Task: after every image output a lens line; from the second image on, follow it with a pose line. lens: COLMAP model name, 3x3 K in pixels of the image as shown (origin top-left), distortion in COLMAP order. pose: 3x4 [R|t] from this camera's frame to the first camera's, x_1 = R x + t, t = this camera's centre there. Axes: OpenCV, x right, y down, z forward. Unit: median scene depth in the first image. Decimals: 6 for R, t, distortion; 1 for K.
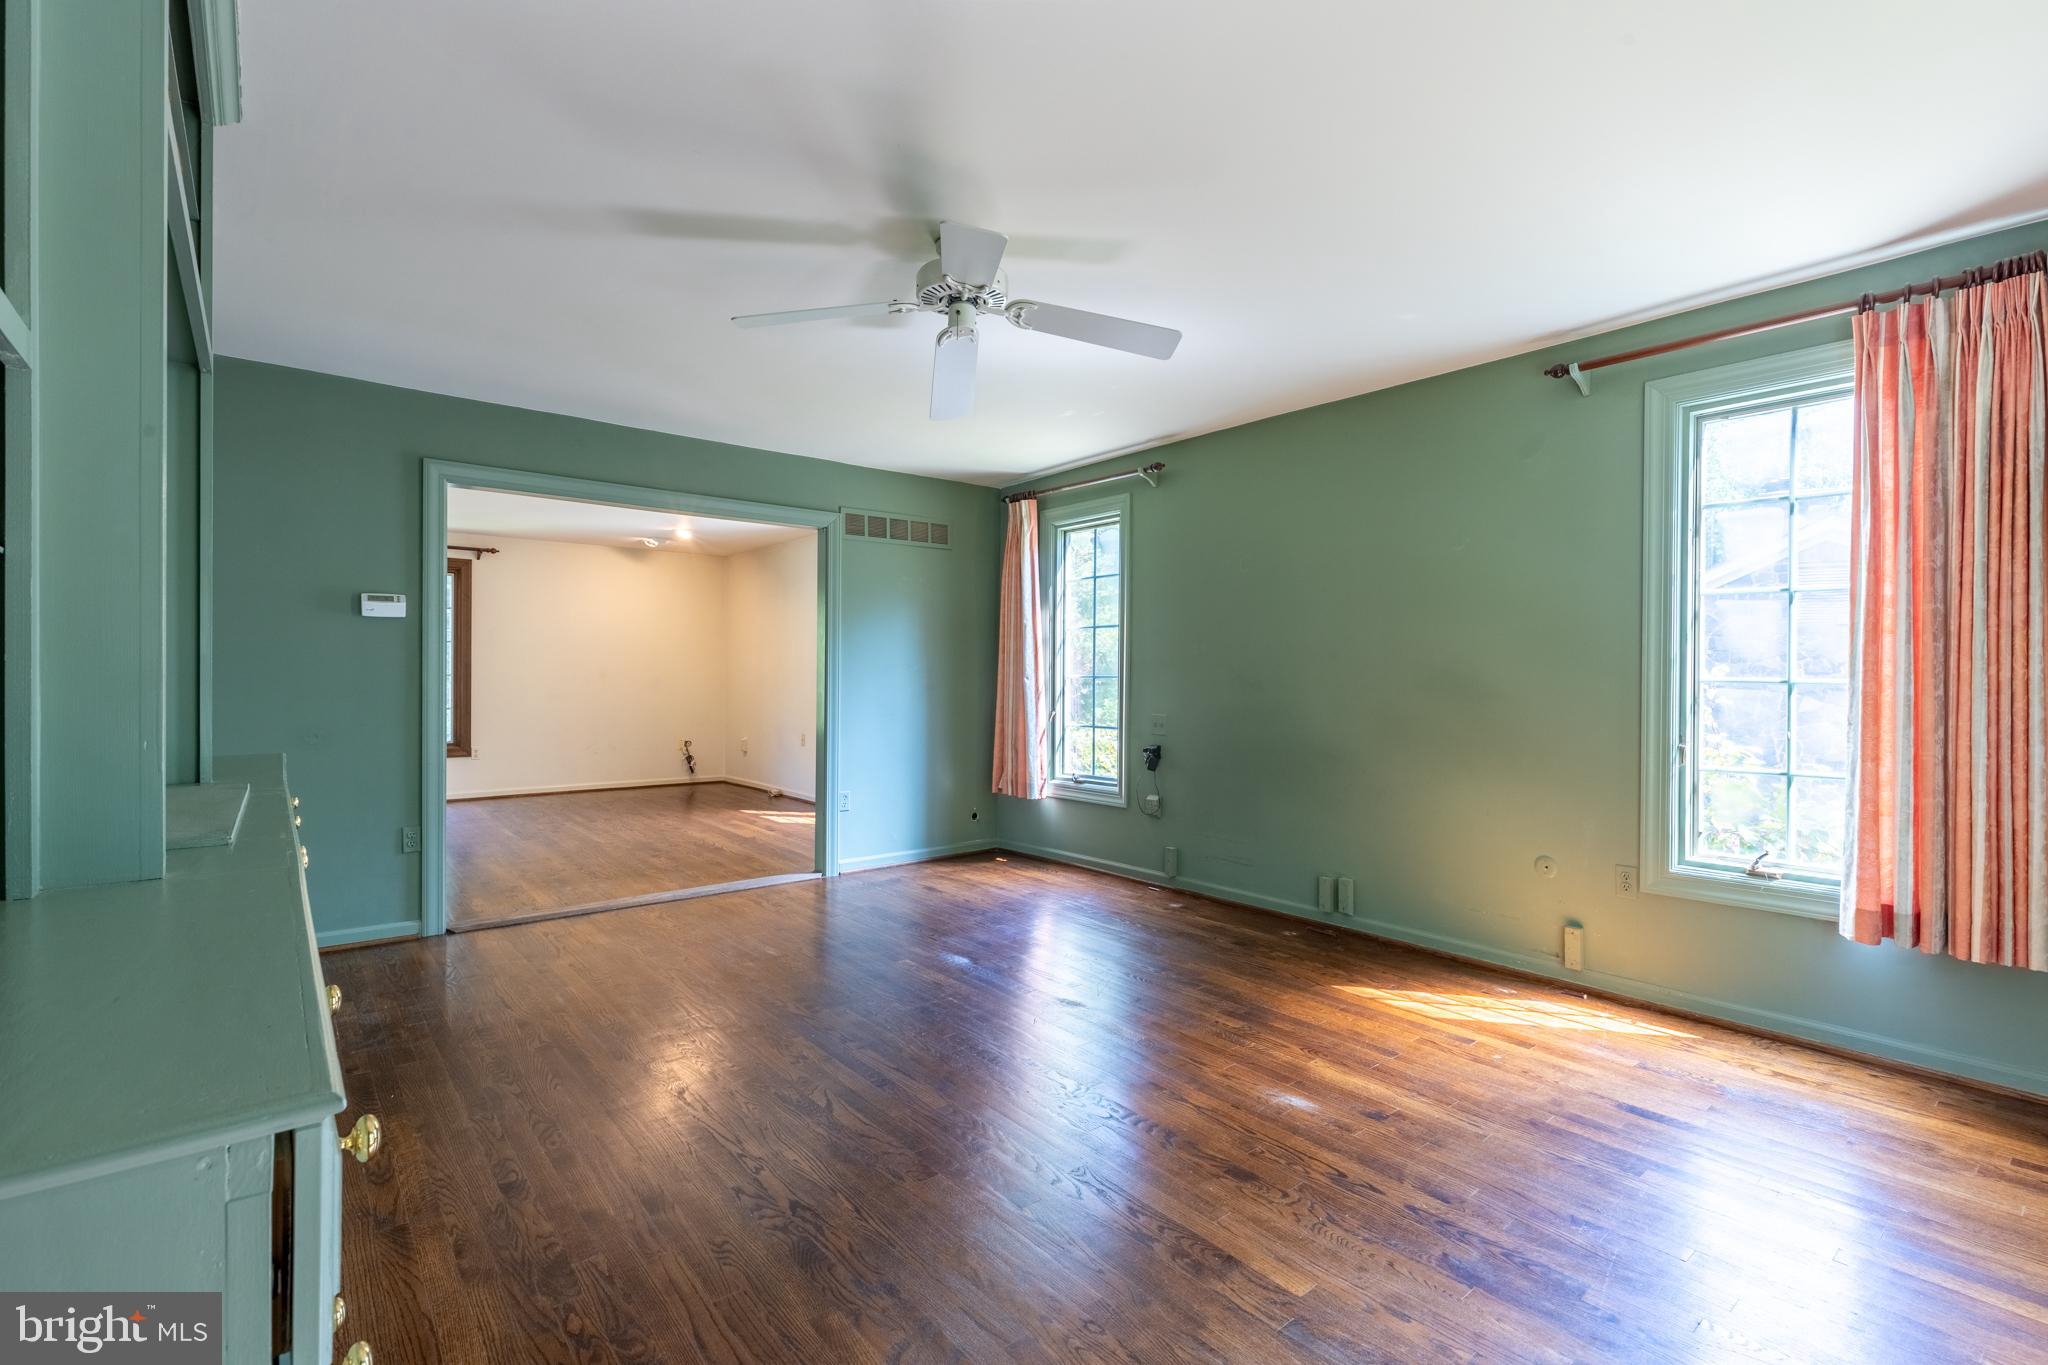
lens RADIAL K [[918.3, 0, 1033.0], [0, 918.3, 684.2], [0, 0, 1]] dist [0.002704, -0.000190]
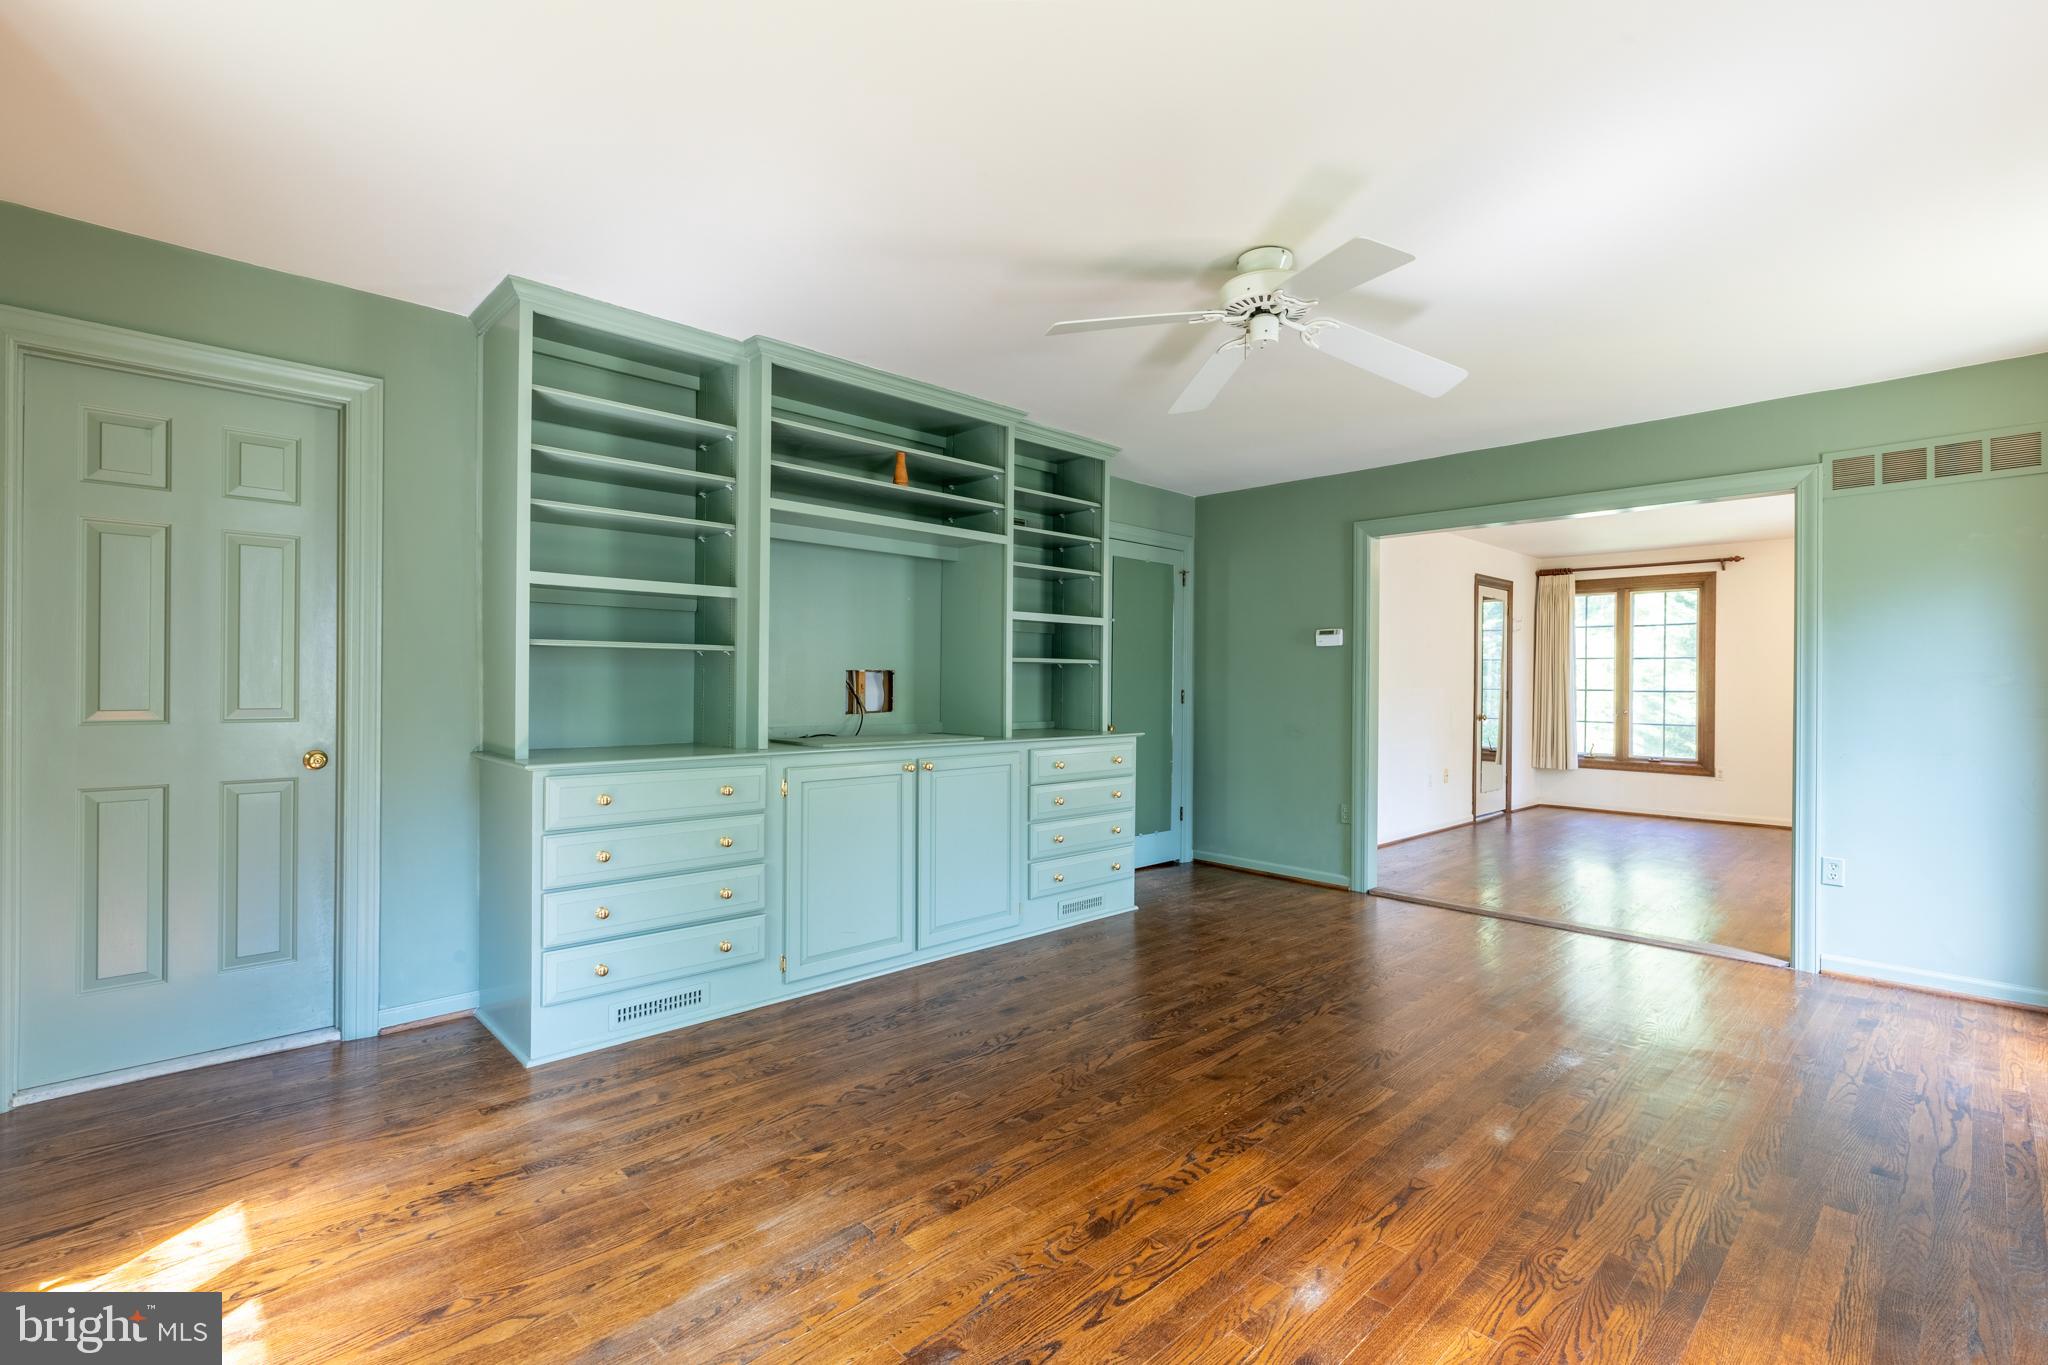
lens RADIAL K [[918.3, 0, 1033.0], [0, 918.3, 684.2], [0, 0, 1]] dist [0.002704, -0.000190]
pose [[0.077446, -0.004437, -0.996987, 0.737158], [-0.016023, 0.999855, -0.005695, -0.001857], [0.996868, 0.016416, 0.077364, 0.552414]]
